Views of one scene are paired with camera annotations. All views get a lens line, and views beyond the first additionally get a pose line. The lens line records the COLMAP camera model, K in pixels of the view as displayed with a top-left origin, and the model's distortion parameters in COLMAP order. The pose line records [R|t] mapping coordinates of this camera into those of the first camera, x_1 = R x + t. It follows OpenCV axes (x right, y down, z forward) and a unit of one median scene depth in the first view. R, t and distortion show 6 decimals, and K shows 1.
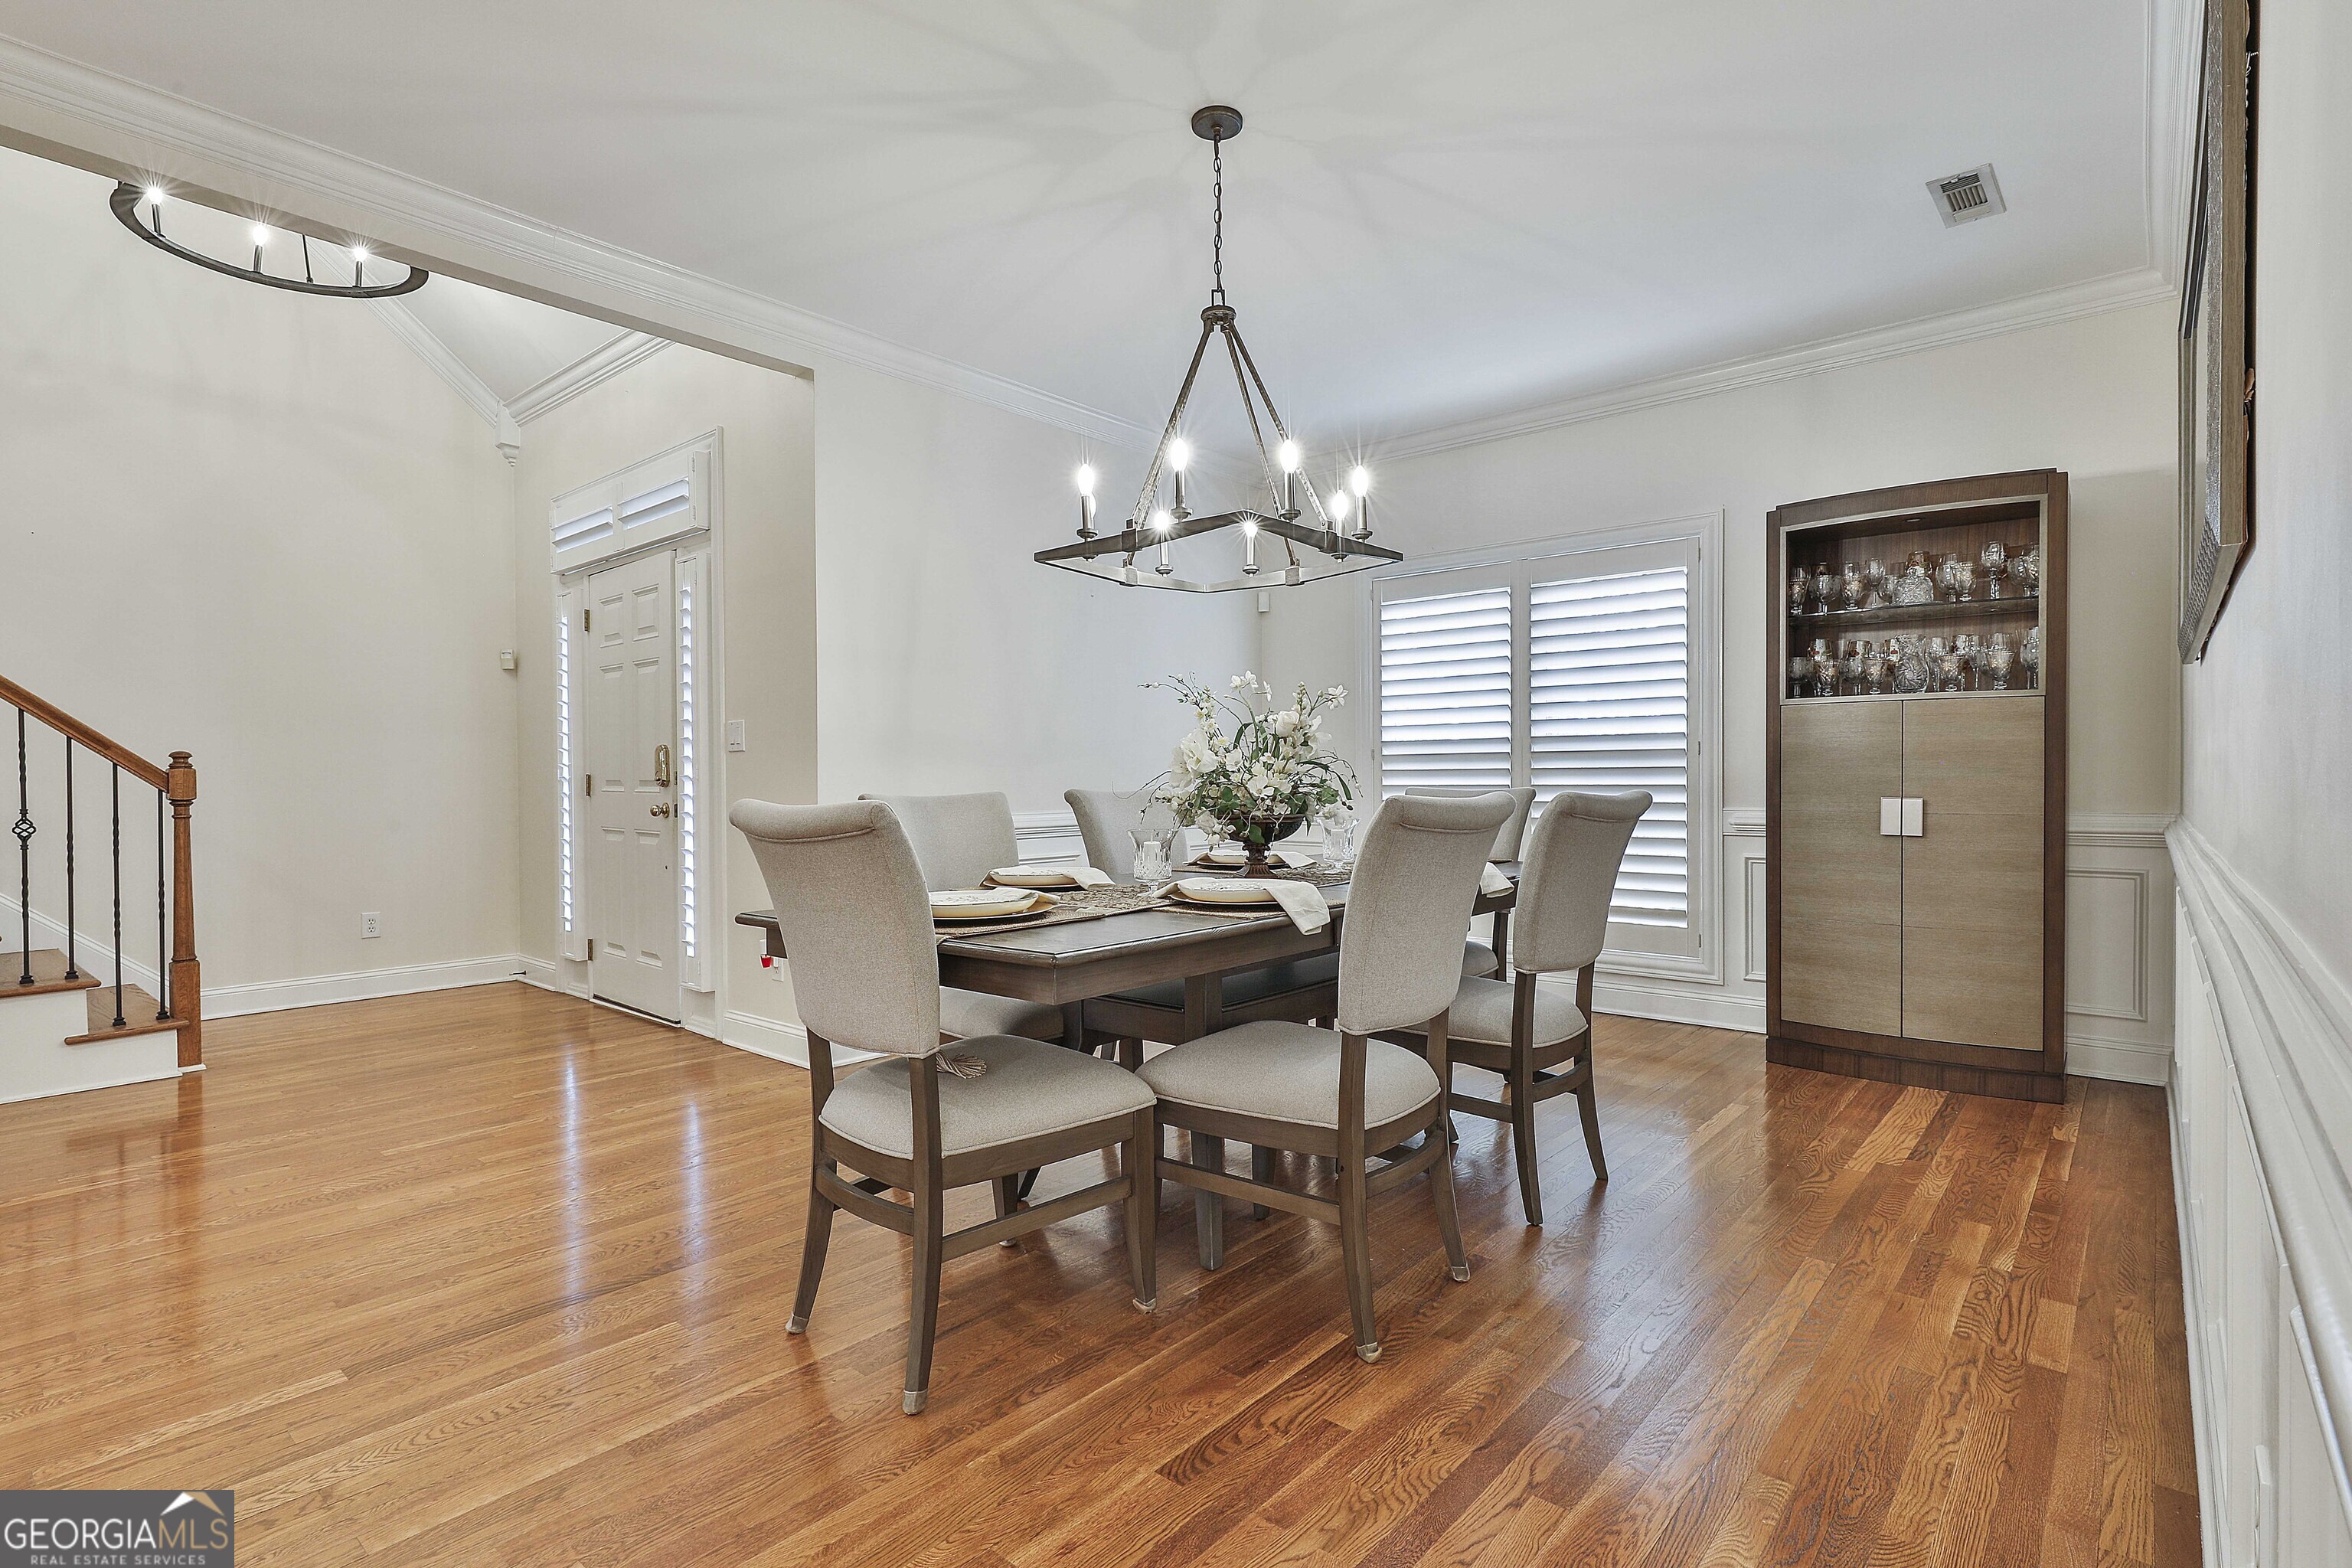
lens RADIAL K [[1135.4, 0, 1168.3], [0, 1135.4, 781.4], [0, 0, 1]] dist [-0.001656, 0.001790]
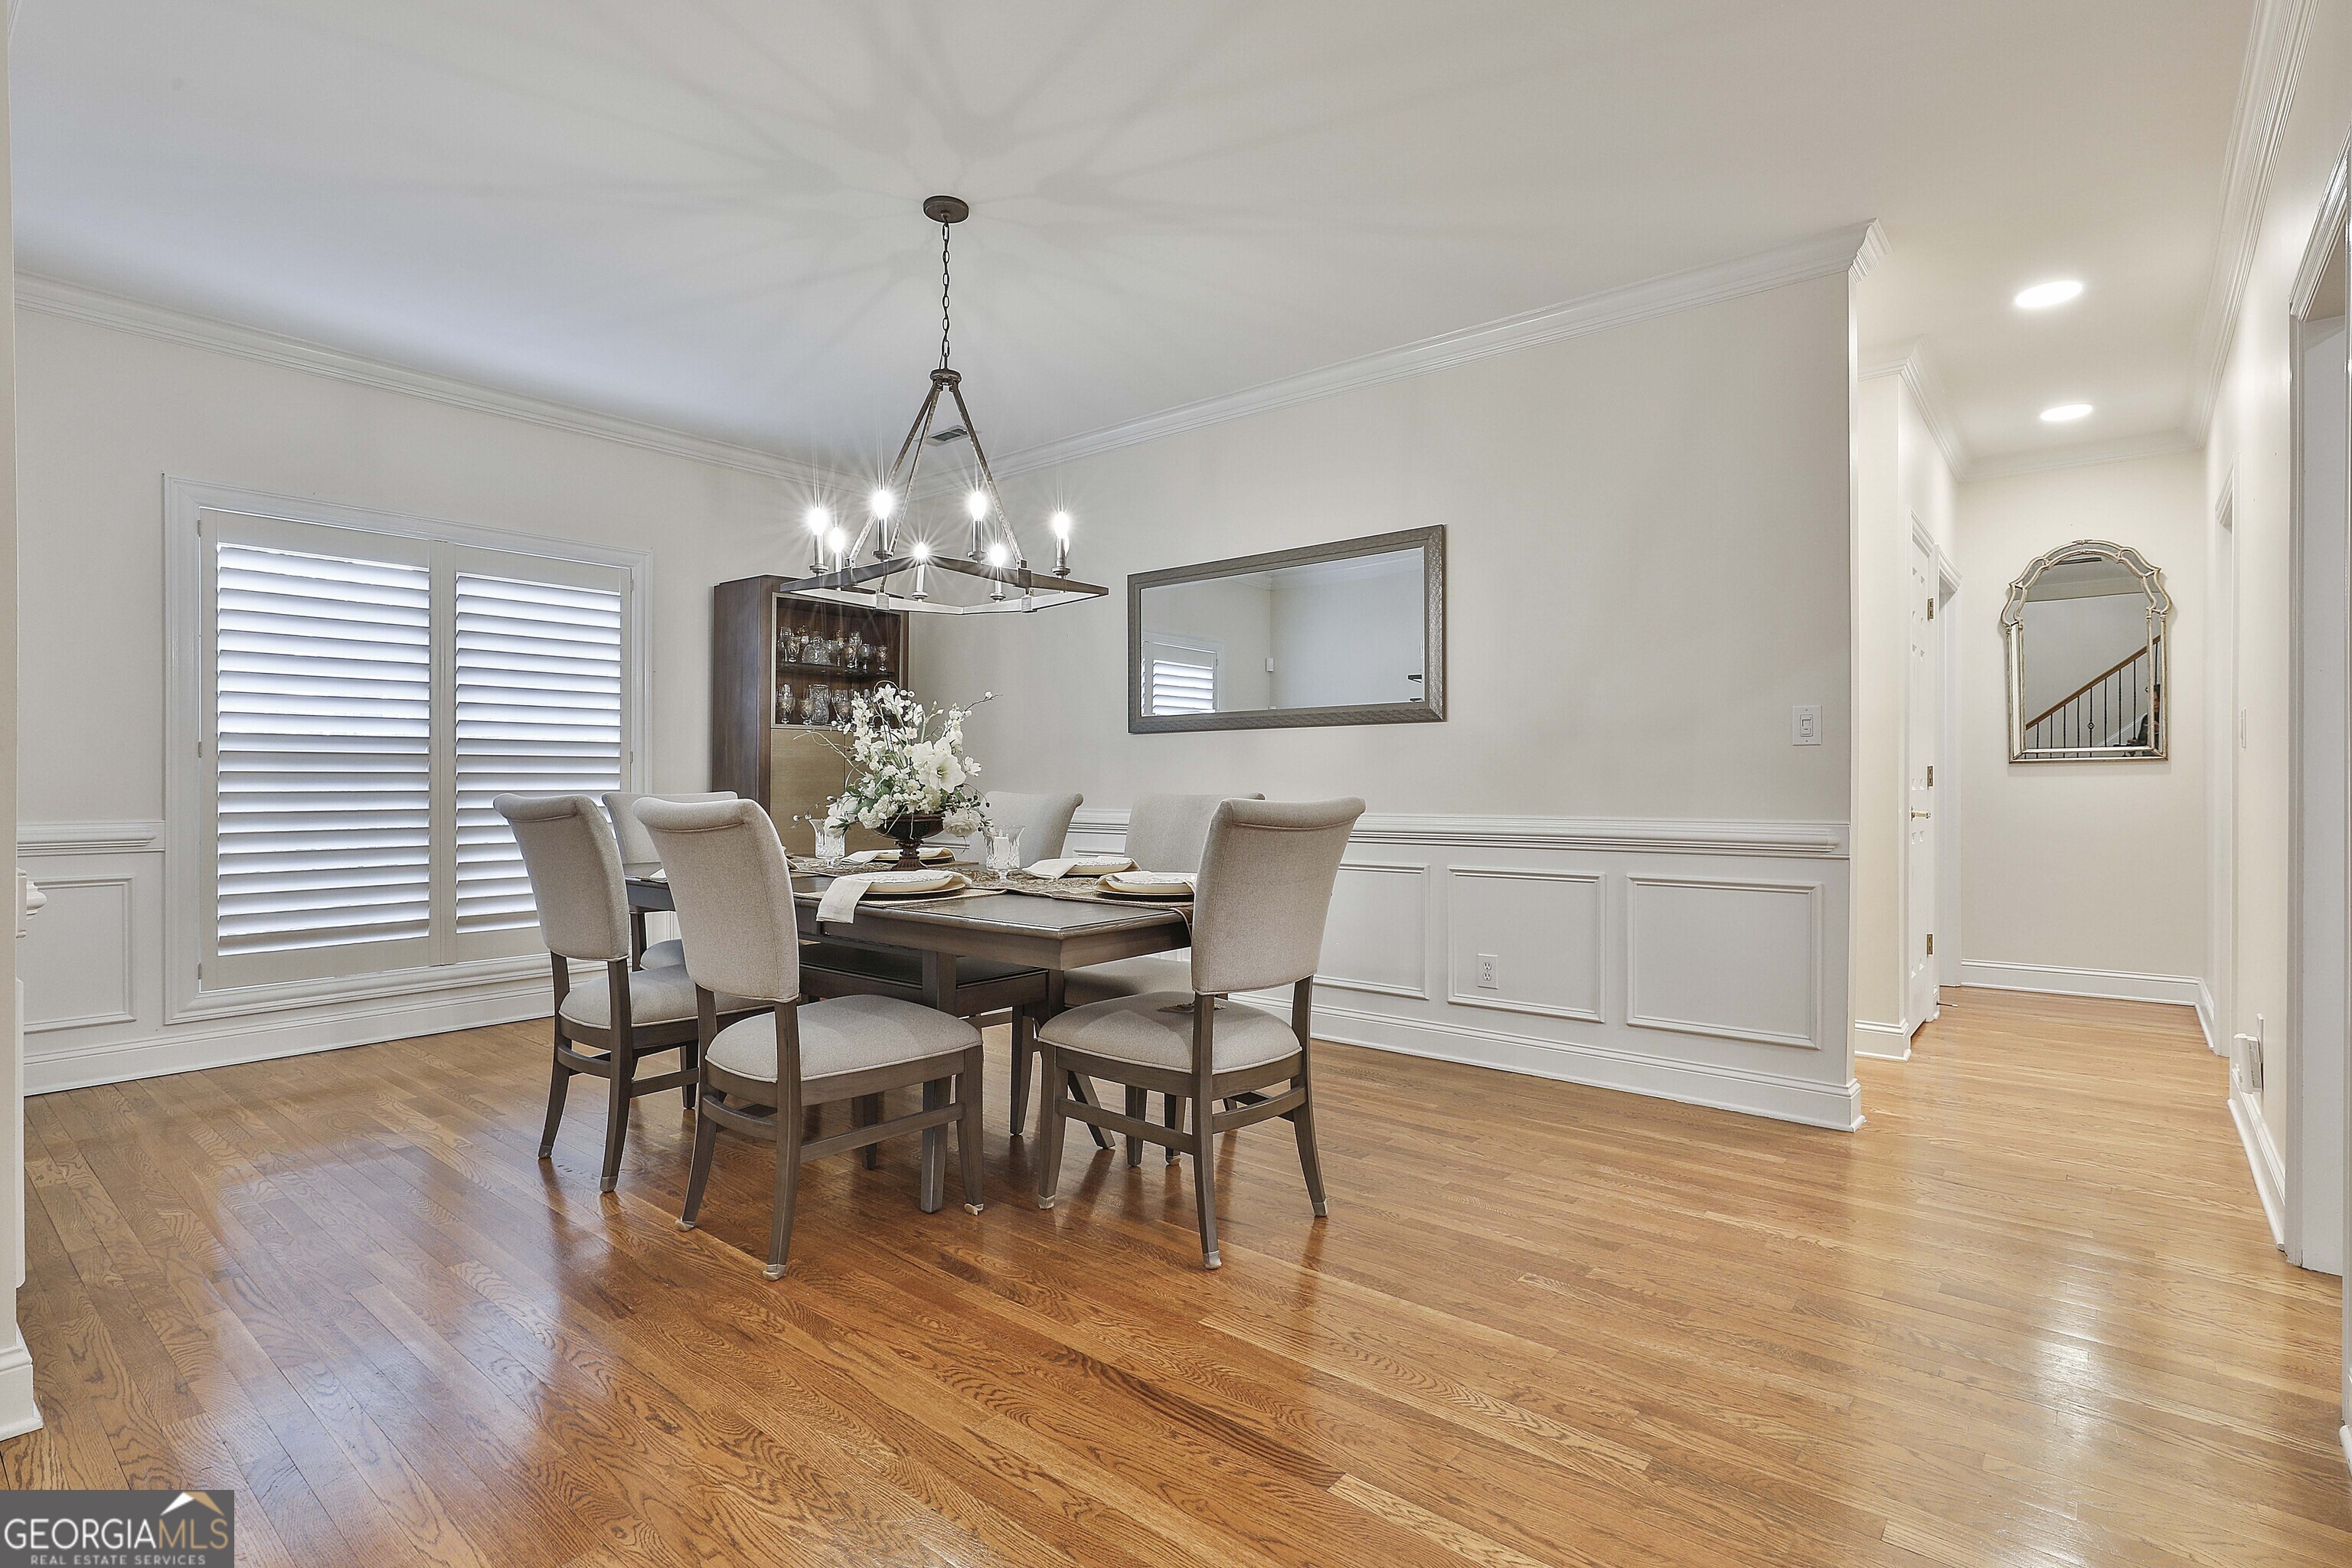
lens RADIAL K [[1135.4, 0, 1167.6], [0, 1135.4, 785.0], [0, 0, 1]] dist [-0.001656, 0.001790]
pose [[-0.015568, -0.000626, 0.999879, -0.661121], [0.002694, 0.999996, 0.000668, -0.000596], [-0.999875, 0.002704, -0.015567, 0.478295]]
